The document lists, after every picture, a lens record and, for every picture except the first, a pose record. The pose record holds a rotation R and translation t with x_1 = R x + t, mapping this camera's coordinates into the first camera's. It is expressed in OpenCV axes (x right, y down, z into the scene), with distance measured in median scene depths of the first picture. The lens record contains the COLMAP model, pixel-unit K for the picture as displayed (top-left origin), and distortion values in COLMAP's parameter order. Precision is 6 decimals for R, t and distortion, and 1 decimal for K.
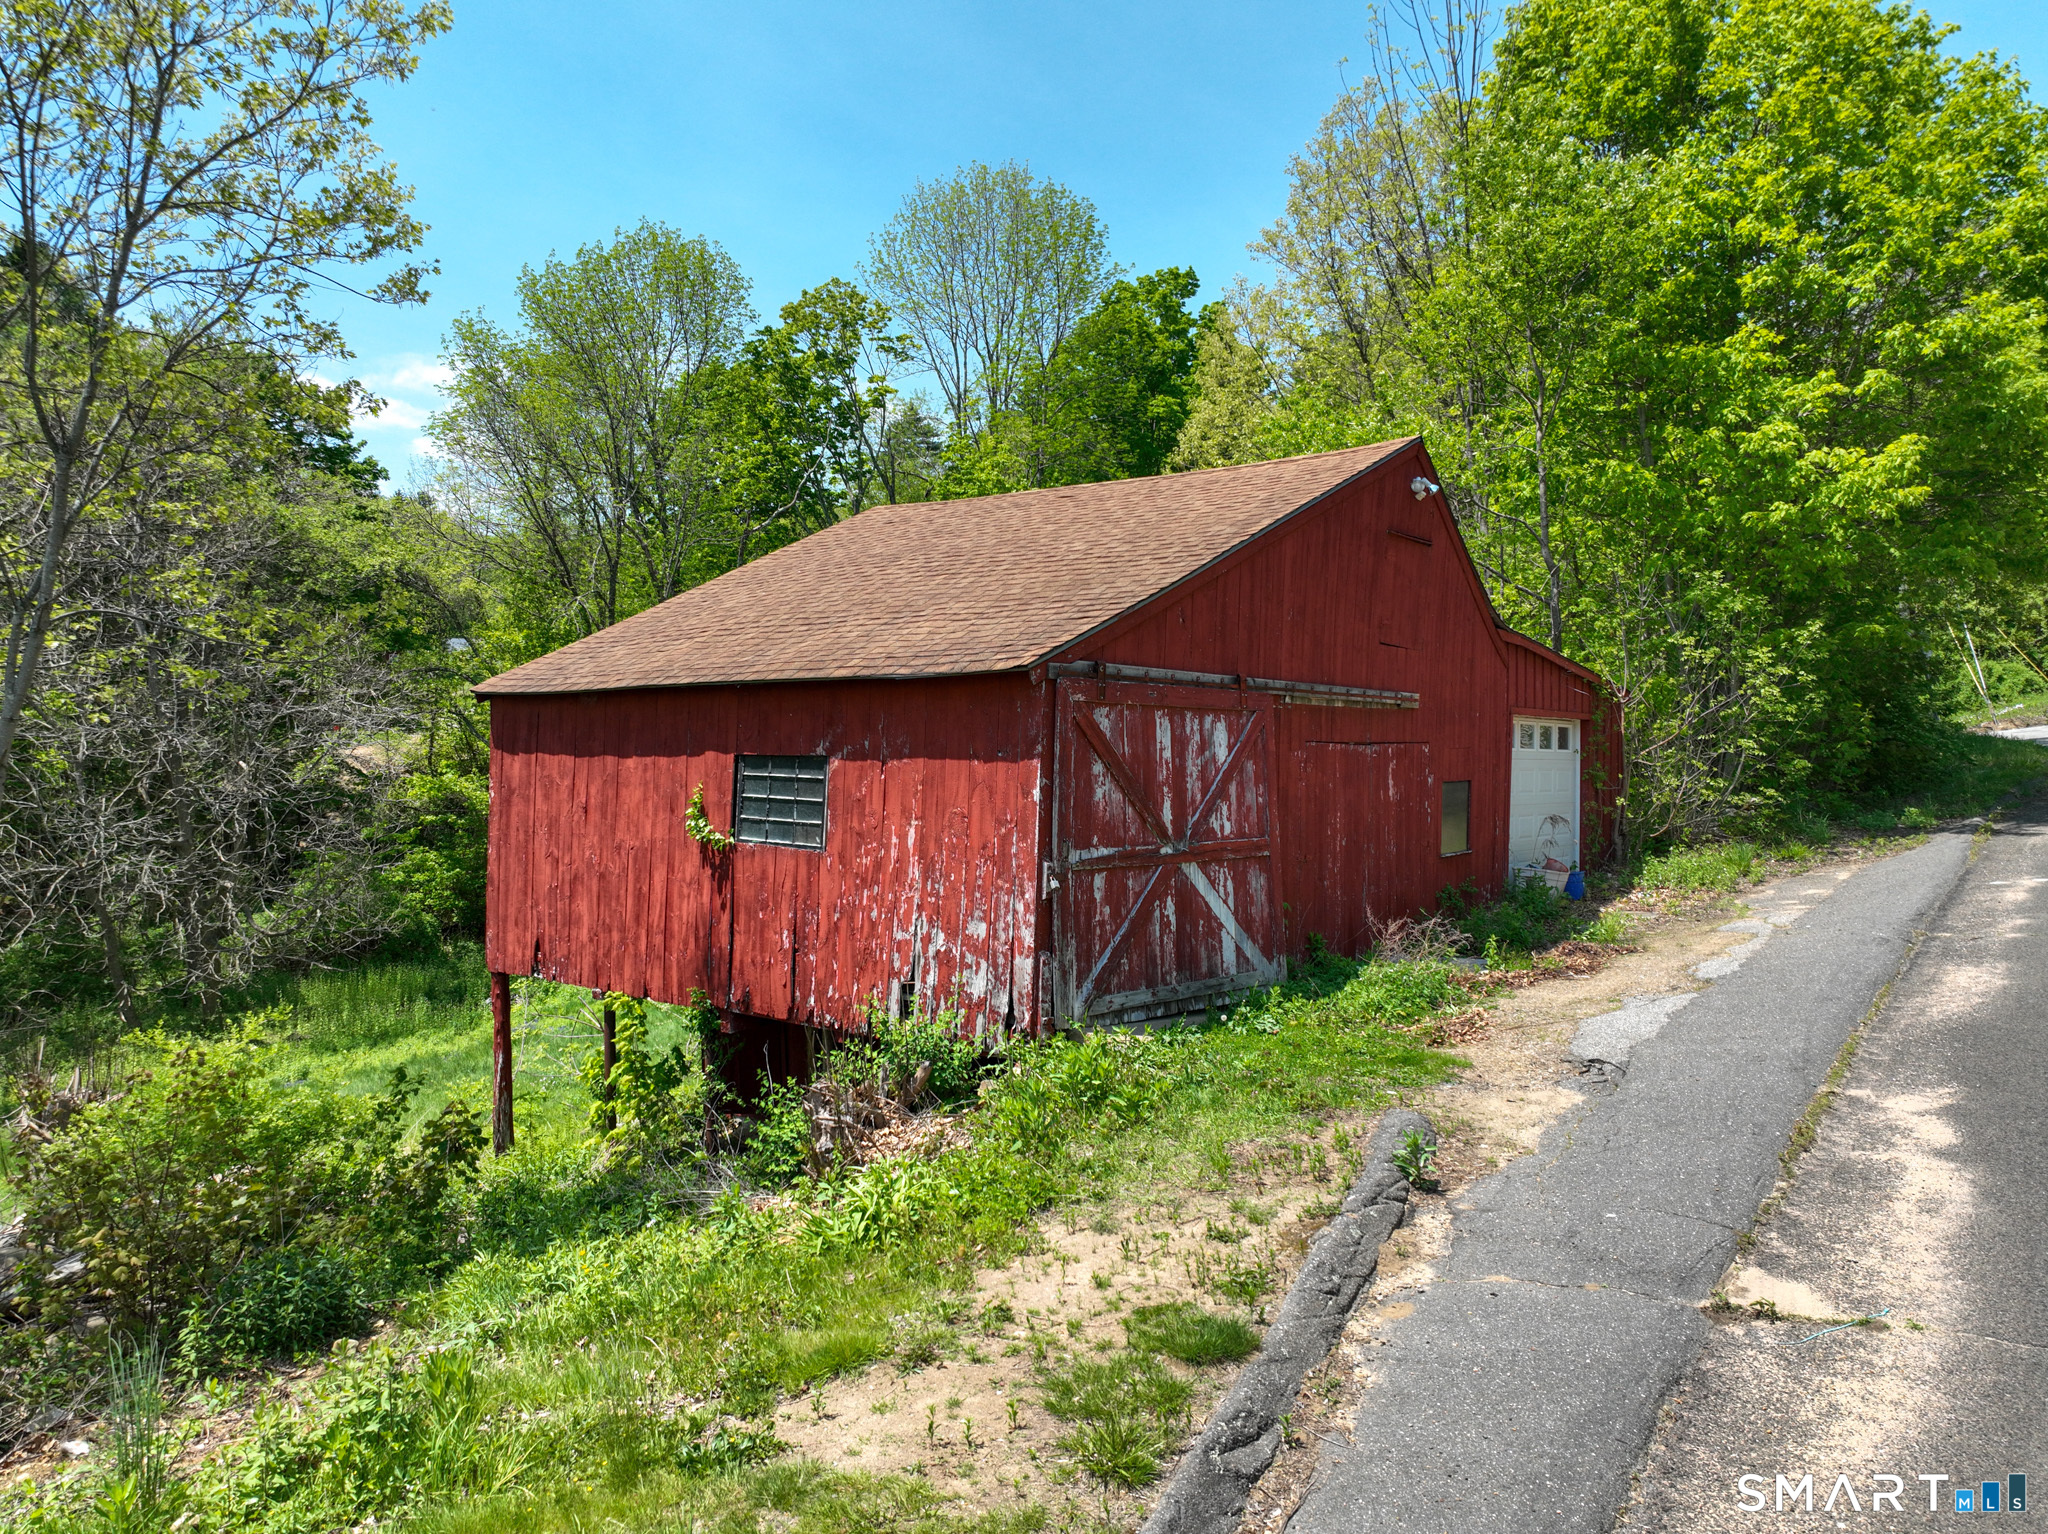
lens RADIAL K [[1433.9, 0, 1024.9], [0, 1433.9, 765.4], [0, 0, 1]] dist [0.004458, -0.001873]
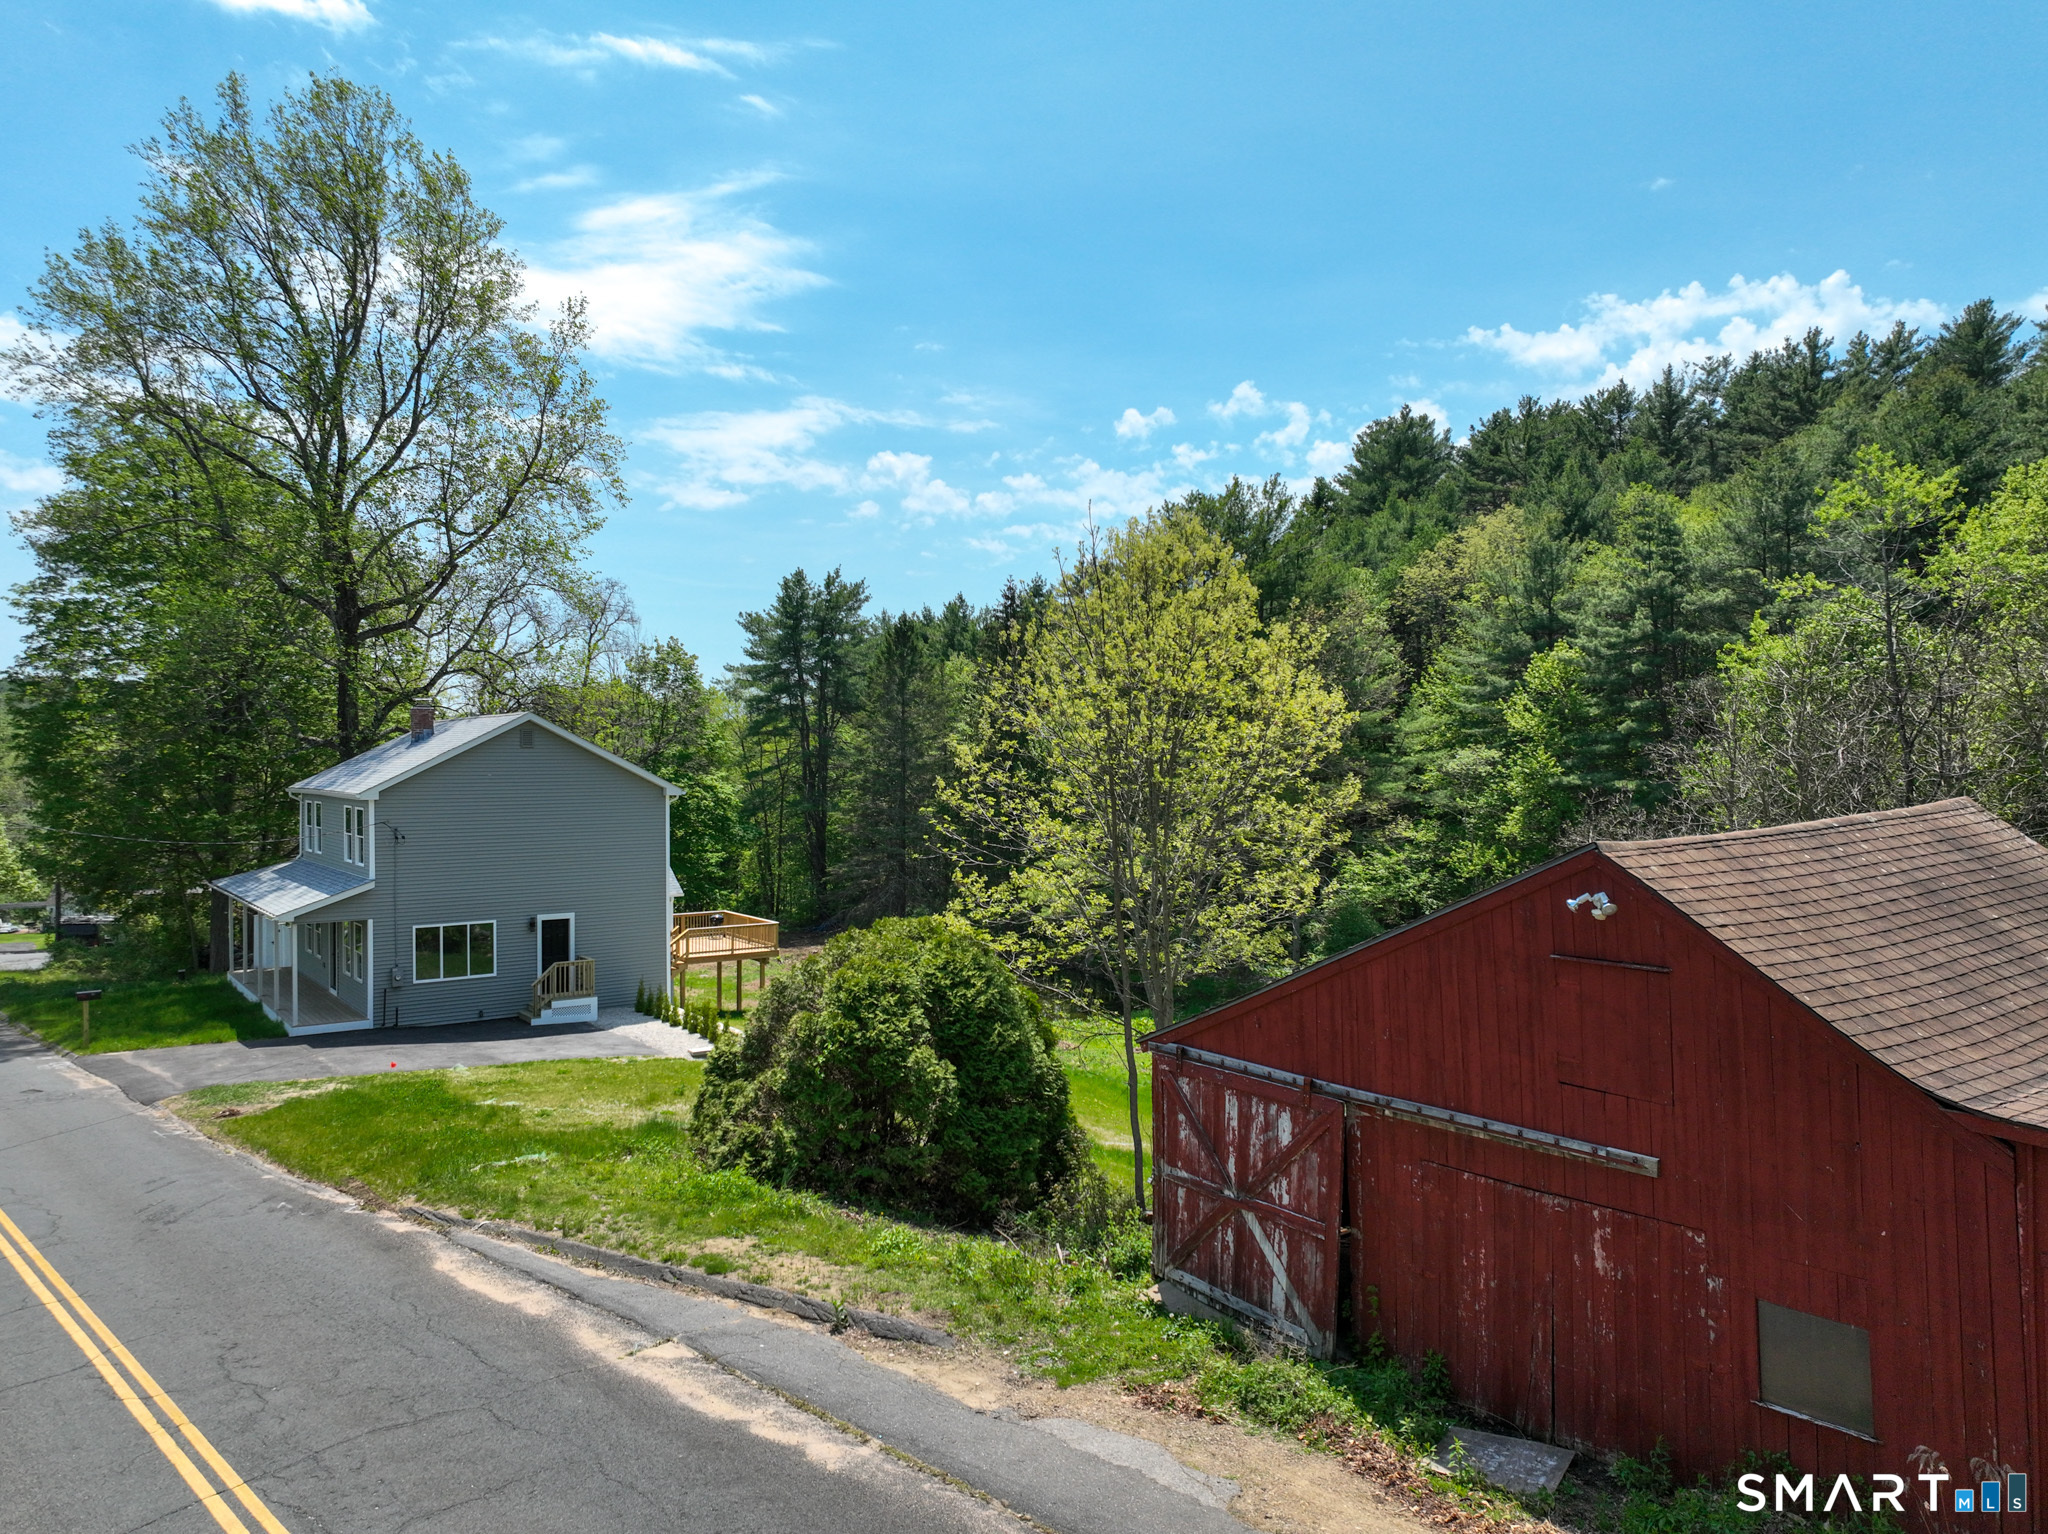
lens RADIAL K [[1433.9, 0, 1025.0], [0, 1433.9, 763.0], [0, 0, 1]] dist [0.004458, -0.001873]
pose [[-0.207088, 0.002163, -0.978320, 1.436447], [-0.002393, 0.999993, 0.002717, -0.344789], [0.978319, 0.002904, -0.207081, 1.063450]]
